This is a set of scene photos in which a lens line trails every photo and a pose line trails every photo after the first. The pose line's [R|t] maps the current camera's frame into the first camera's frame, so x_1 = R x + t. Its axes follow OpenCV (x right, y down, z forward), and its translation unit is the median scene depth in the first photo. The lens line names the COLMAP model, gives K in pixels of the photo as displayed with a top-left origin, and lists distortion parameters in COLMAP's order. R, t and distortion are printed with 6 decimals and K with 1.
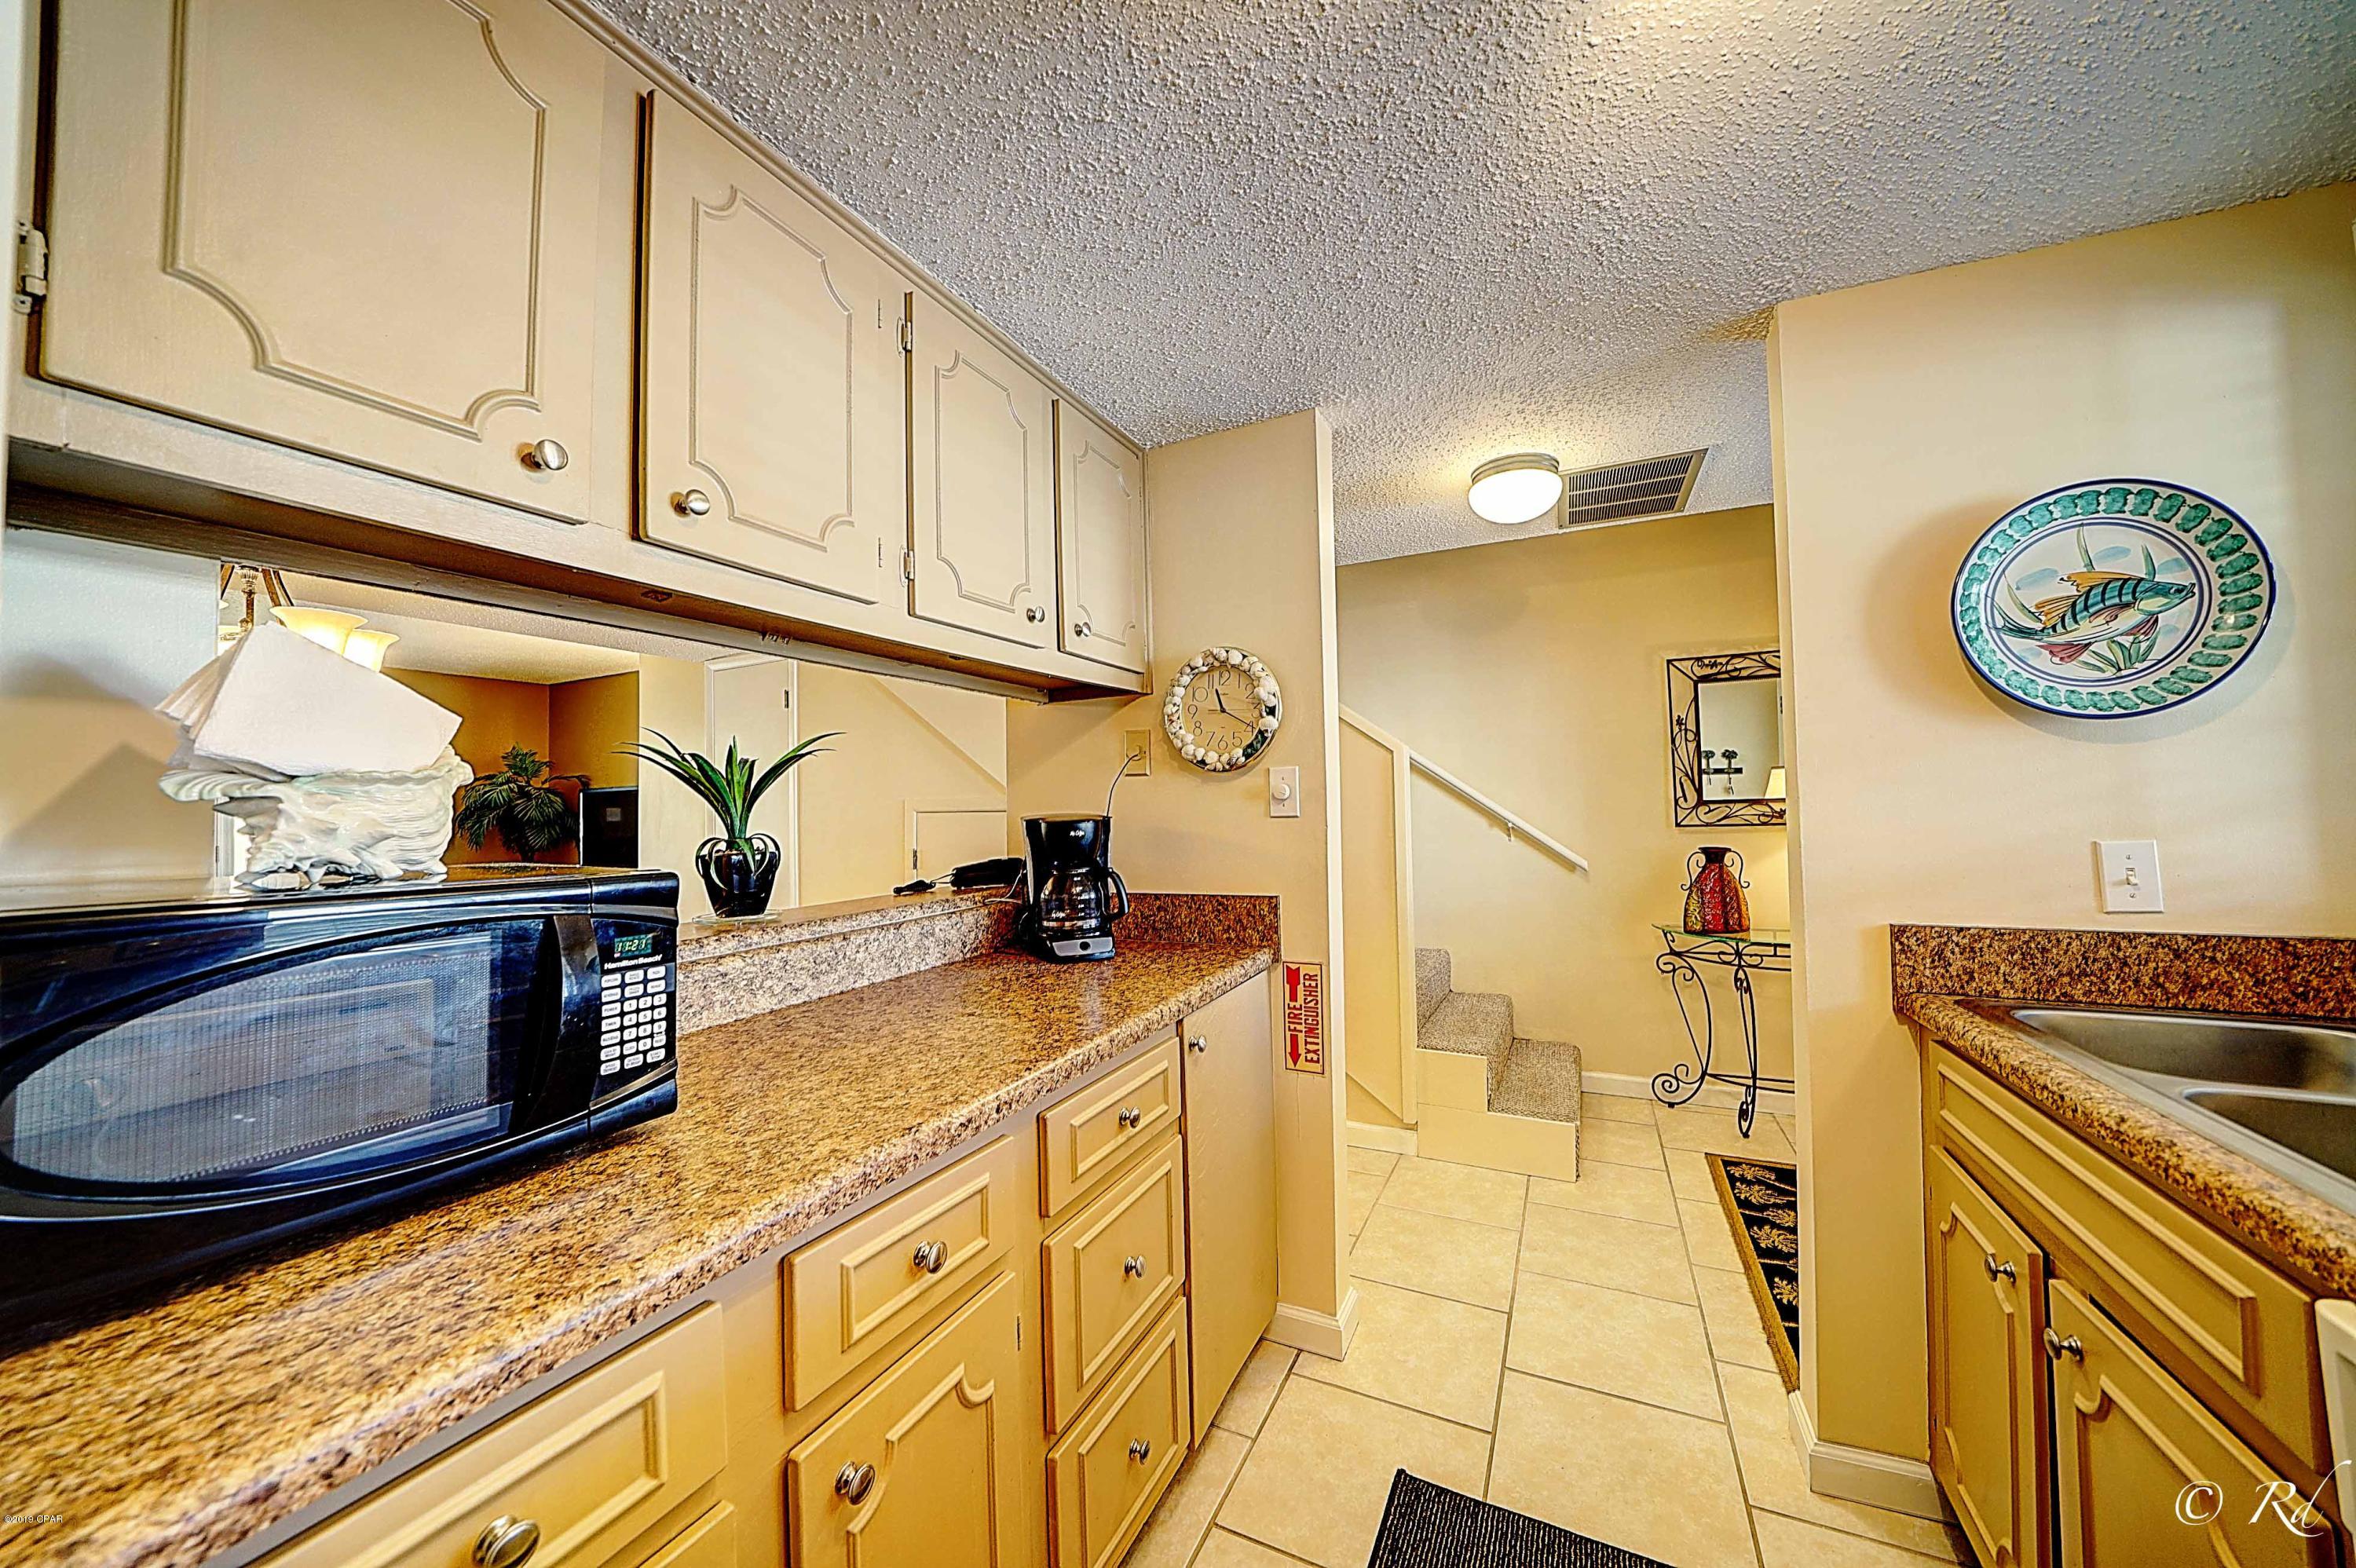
lens RADIAL K [[819.8, 0, 1176.8], [0, 819.8, 782.2], [0, 0, 1]] dist [-0.026851, 0.003546]
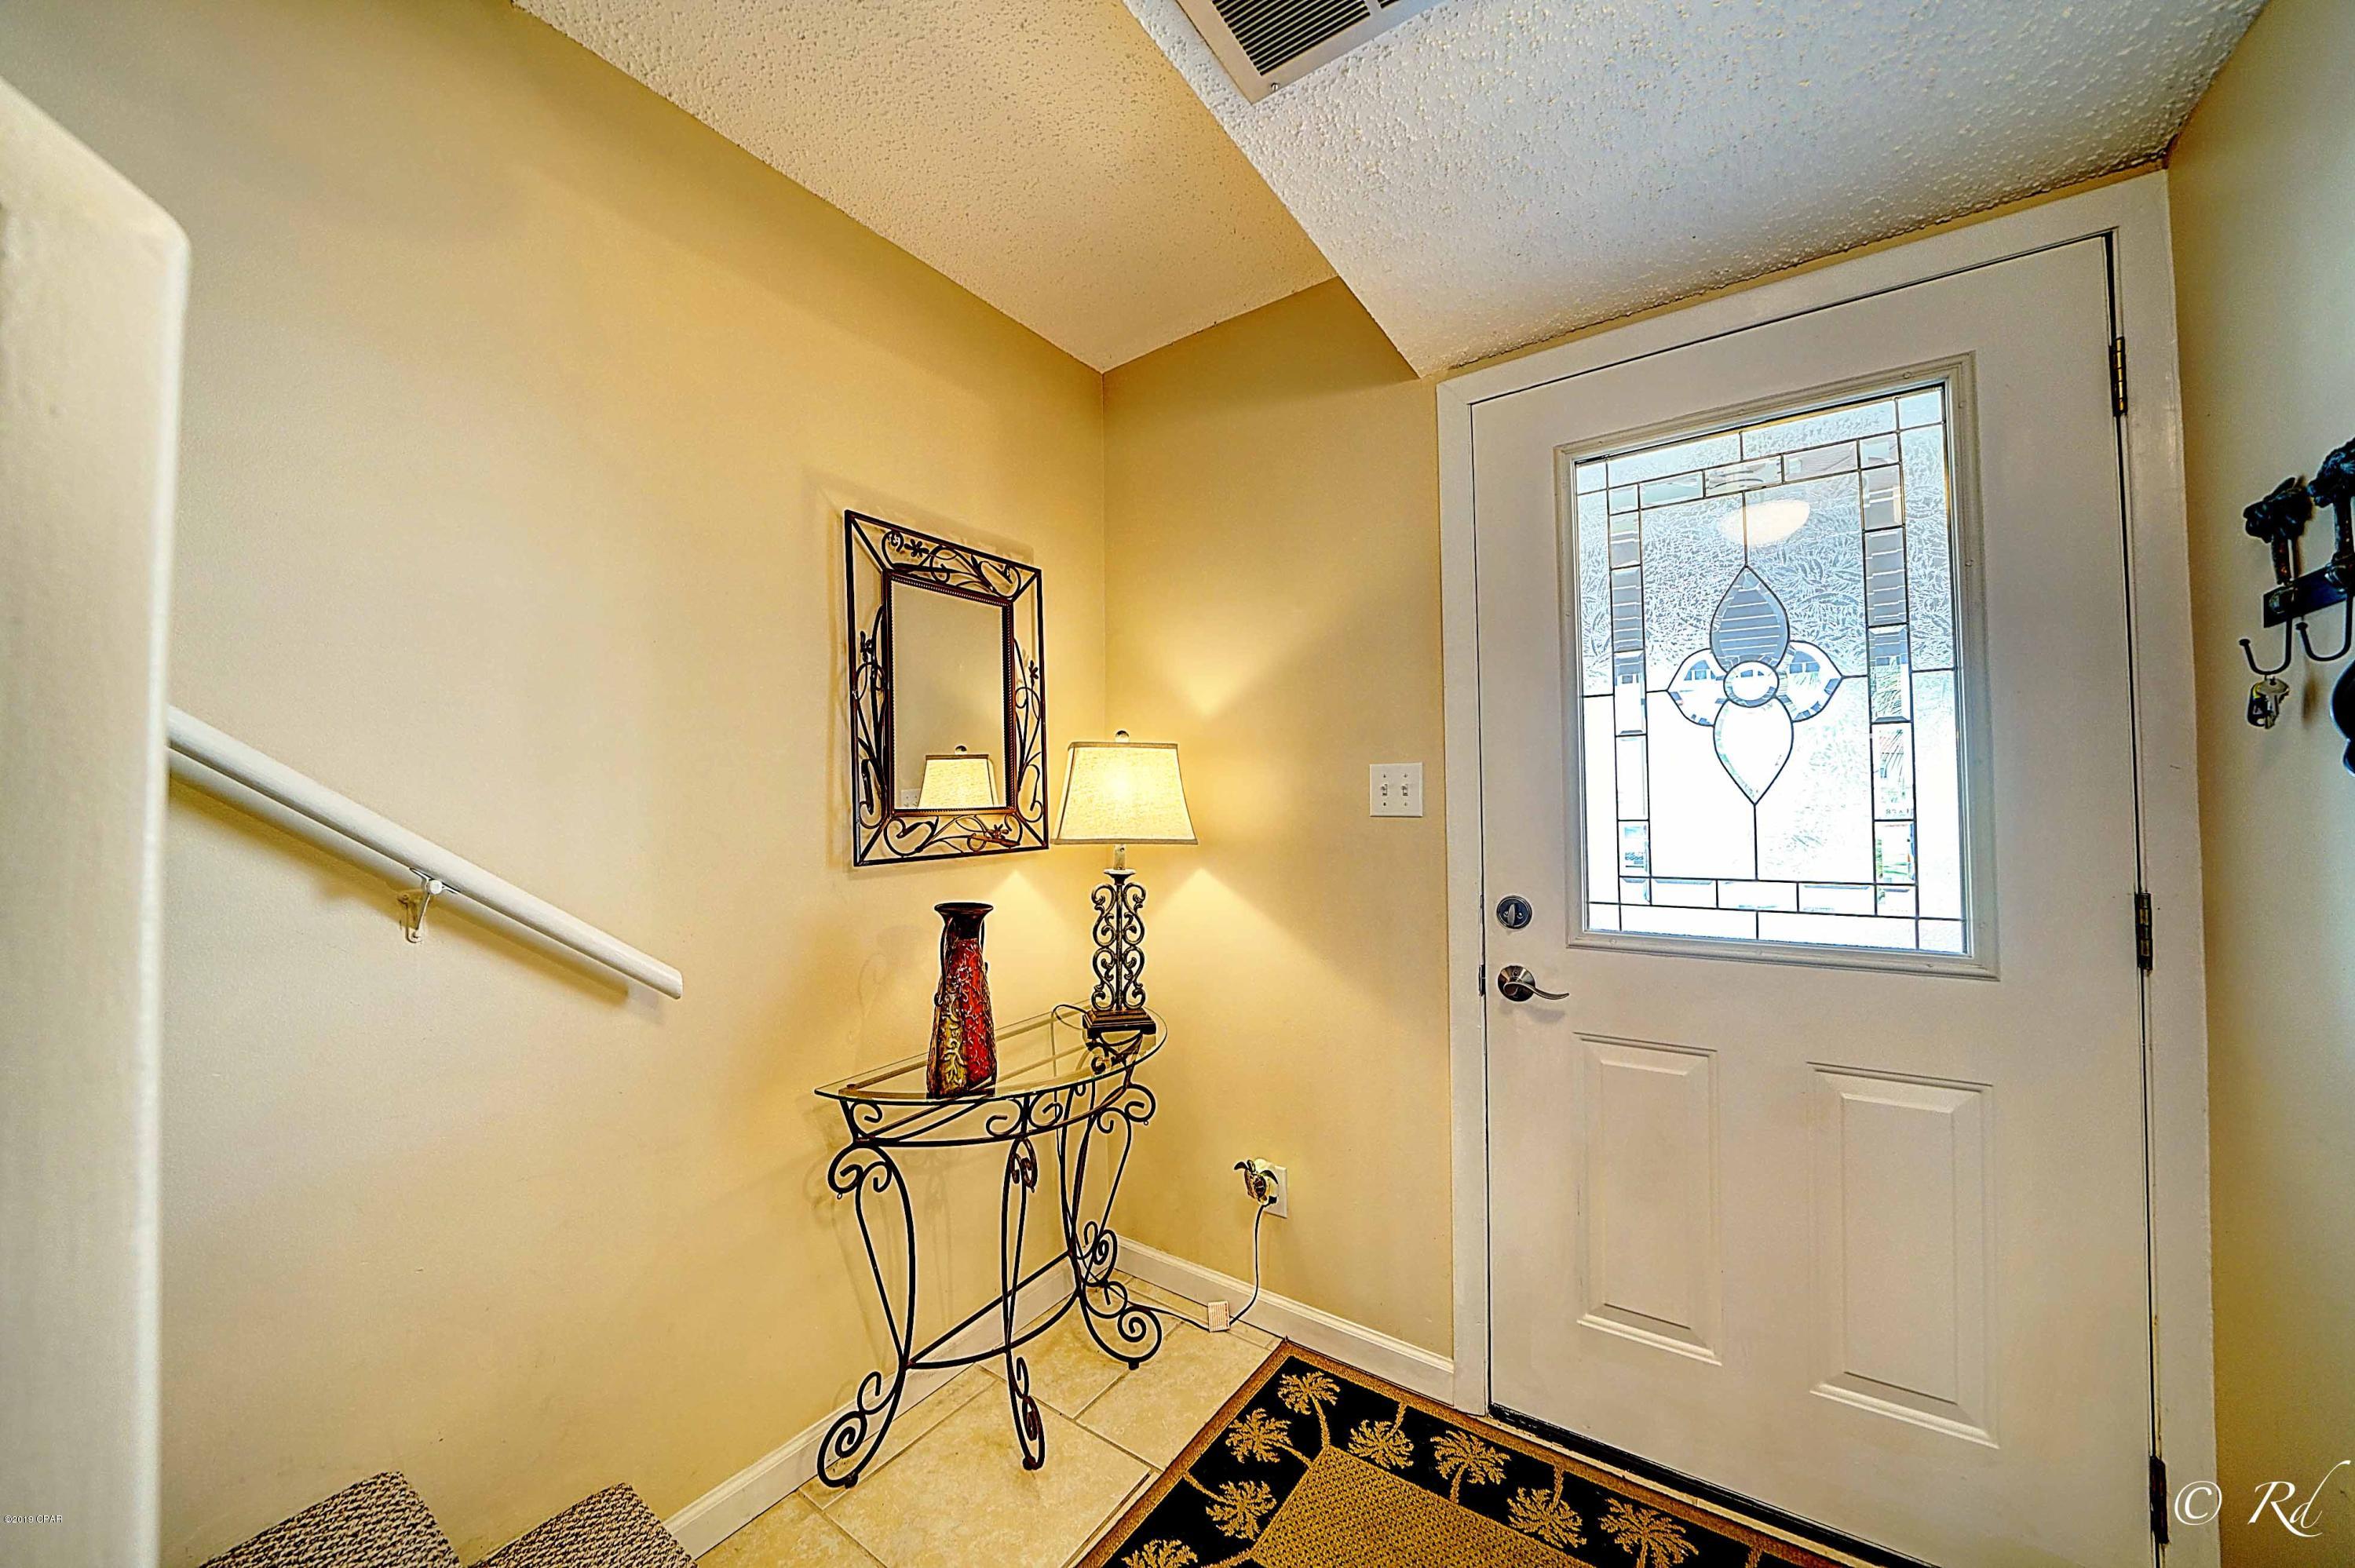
lens RADIAL K [[819.4, 0, 1176.3], [0, 819.4, 782.2], [0, 0, 1]] dist [-0.026851, 0.003546]
pose [[0.150591, 0.041145, 0.987740, 0.175669], [-0.027014, 0.998932, -0.037493, 0.019486], [-0.988227, -0.021037, 0.151541, 0.749736]]
